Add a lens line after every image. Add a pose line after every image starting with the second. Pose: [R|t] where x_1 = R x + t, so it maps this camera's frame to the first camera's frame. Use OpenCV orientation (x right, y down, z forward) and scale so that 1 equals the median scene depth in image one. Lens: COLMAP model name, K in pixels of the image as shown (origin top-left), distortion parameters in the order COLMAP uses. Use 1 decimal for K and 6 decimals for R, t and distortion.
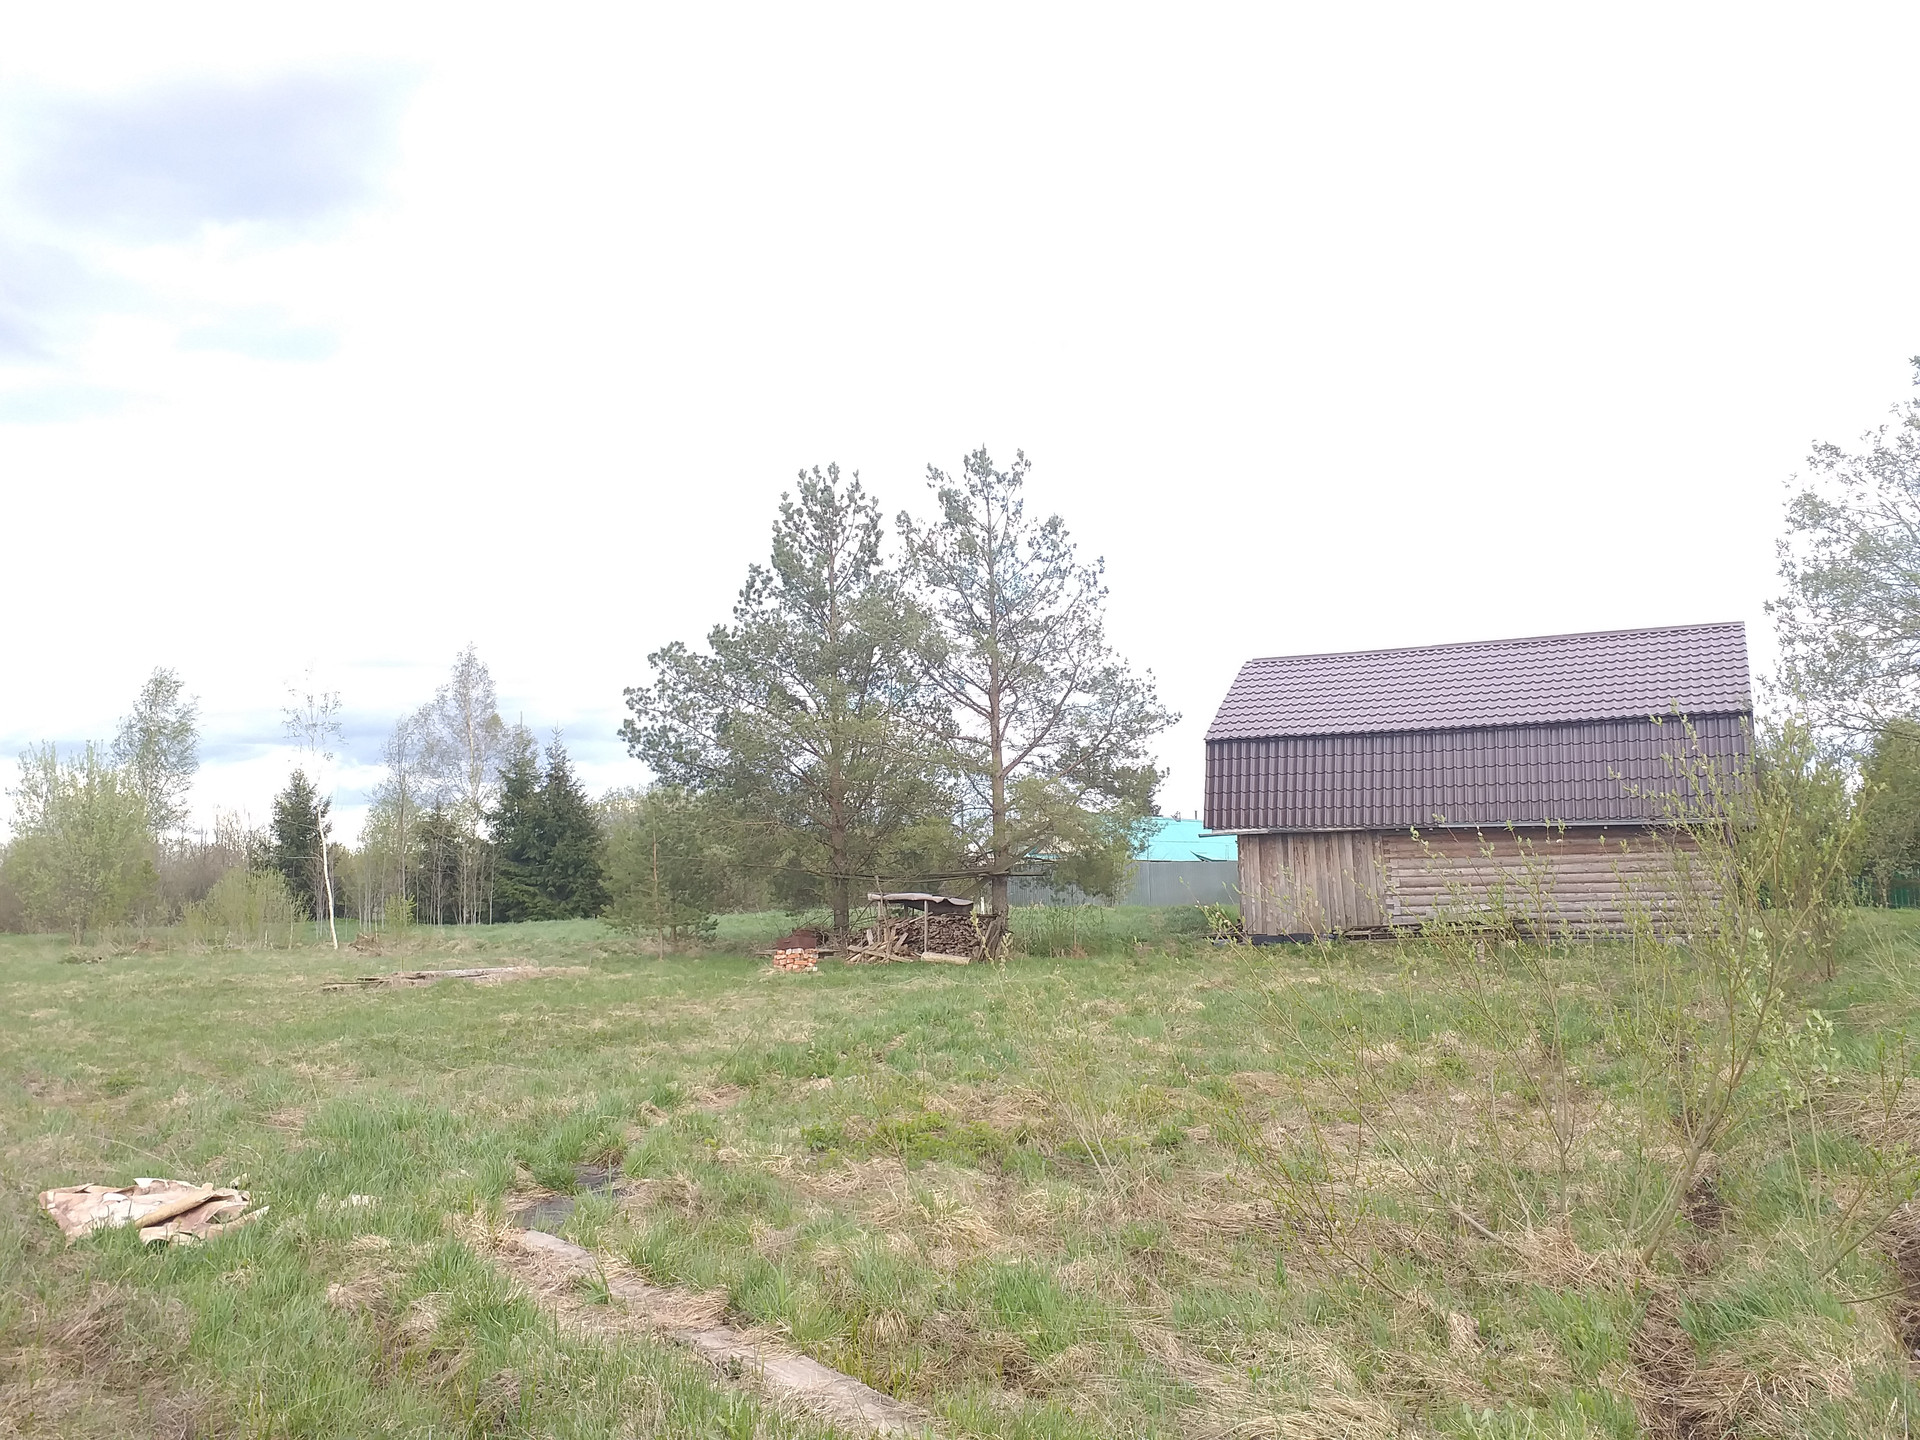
lens RADIAL K [[1534.2, 0, 970.8], [0, 1534.2, 711.9], [0, 0, 1]] dist [0.028783, -0.057079]
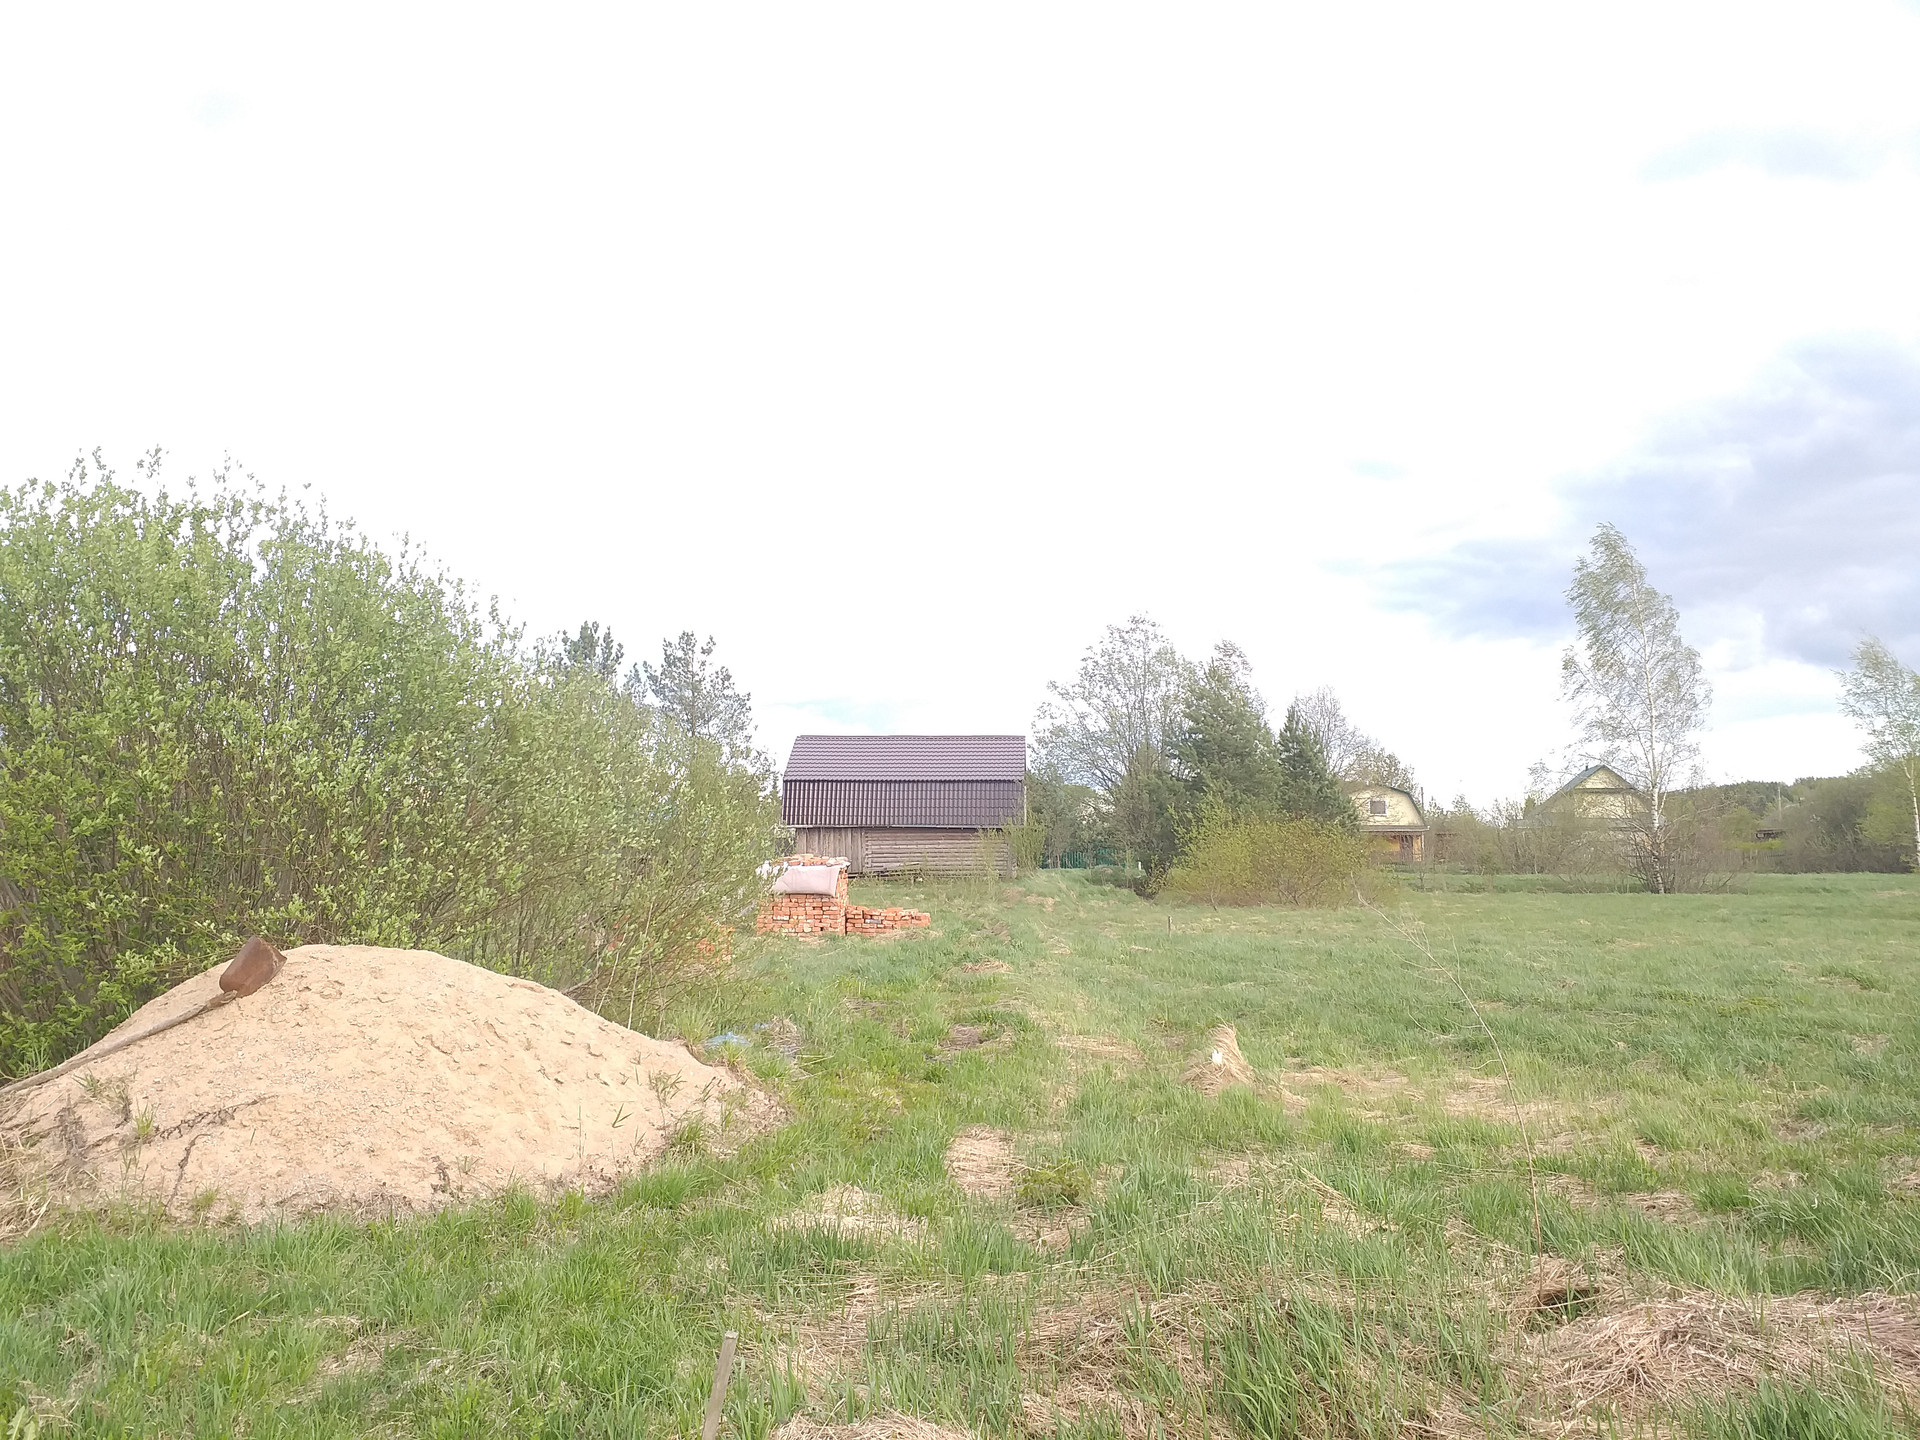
lens RADIAL K [[1534.2, 0, 956.8], [0, 1534.2, 718.3], [0, 0, 1]] dist [0.028783, -0.057079]
pose [[0.915841, 0.055462, 0.397693, -0.448742], [-0.064354, 0.997886, 0.009036, -0.096069], [-0.396351, -0.033869, 0.917474, -0.947168]]
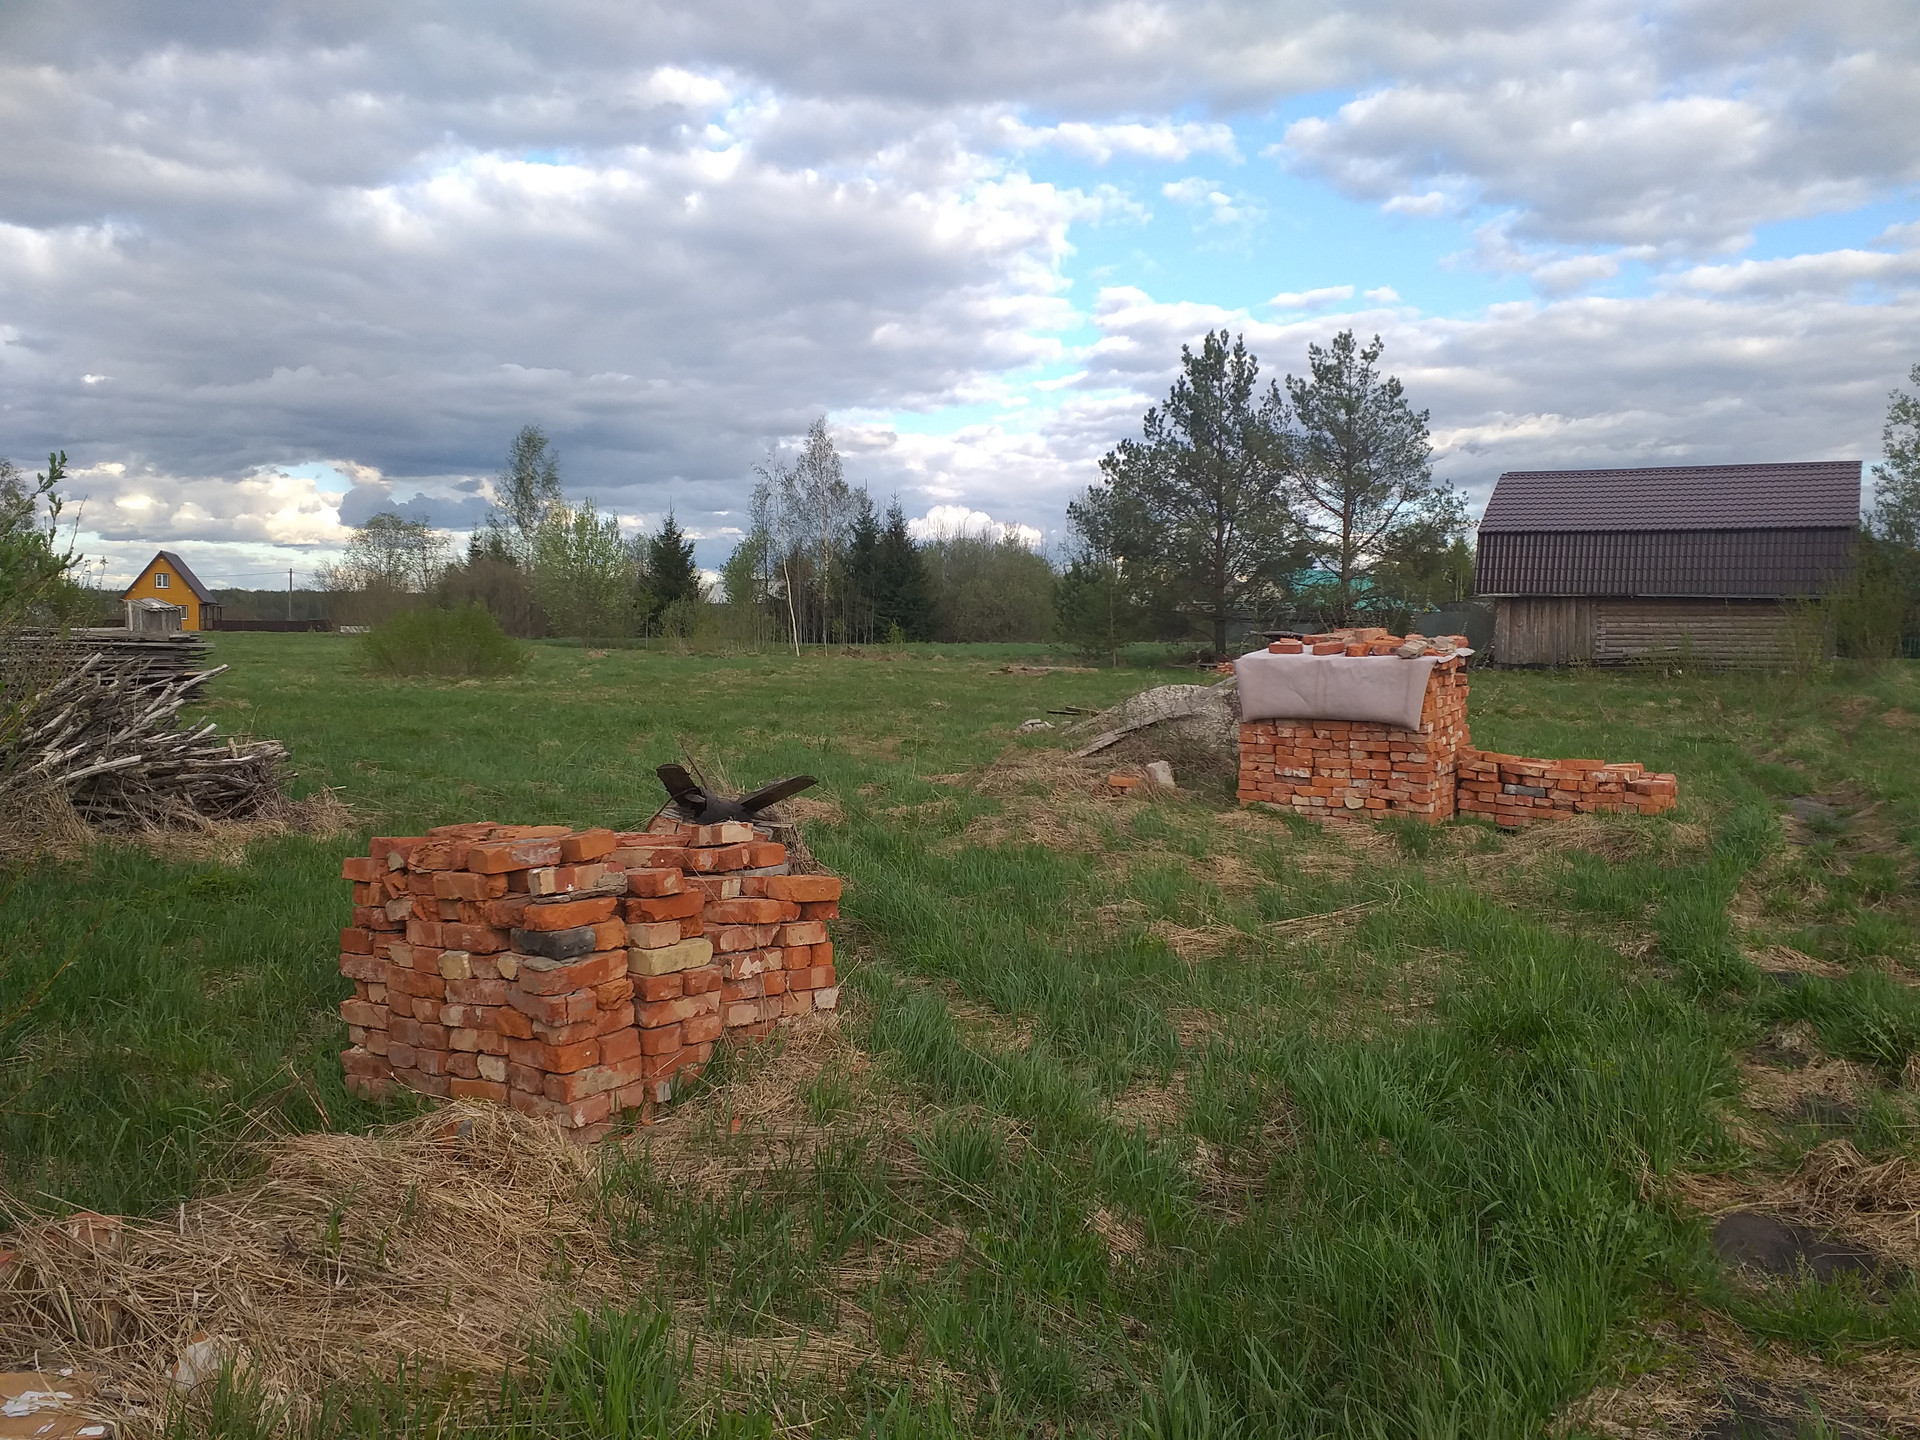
lens RADIAL K [[1534.2, 0, 952.8], [0, 1534.2, 726.1], [0, 0, 1]] dist [0.028783, -0.057079]
pose [[0.997969, 0.034167, -0.053758, -0.271348], [-0.024091, 0.983735, 0.178005, -0.050556], [0.058965, -0.176348, 0.982560, -0.533389]]
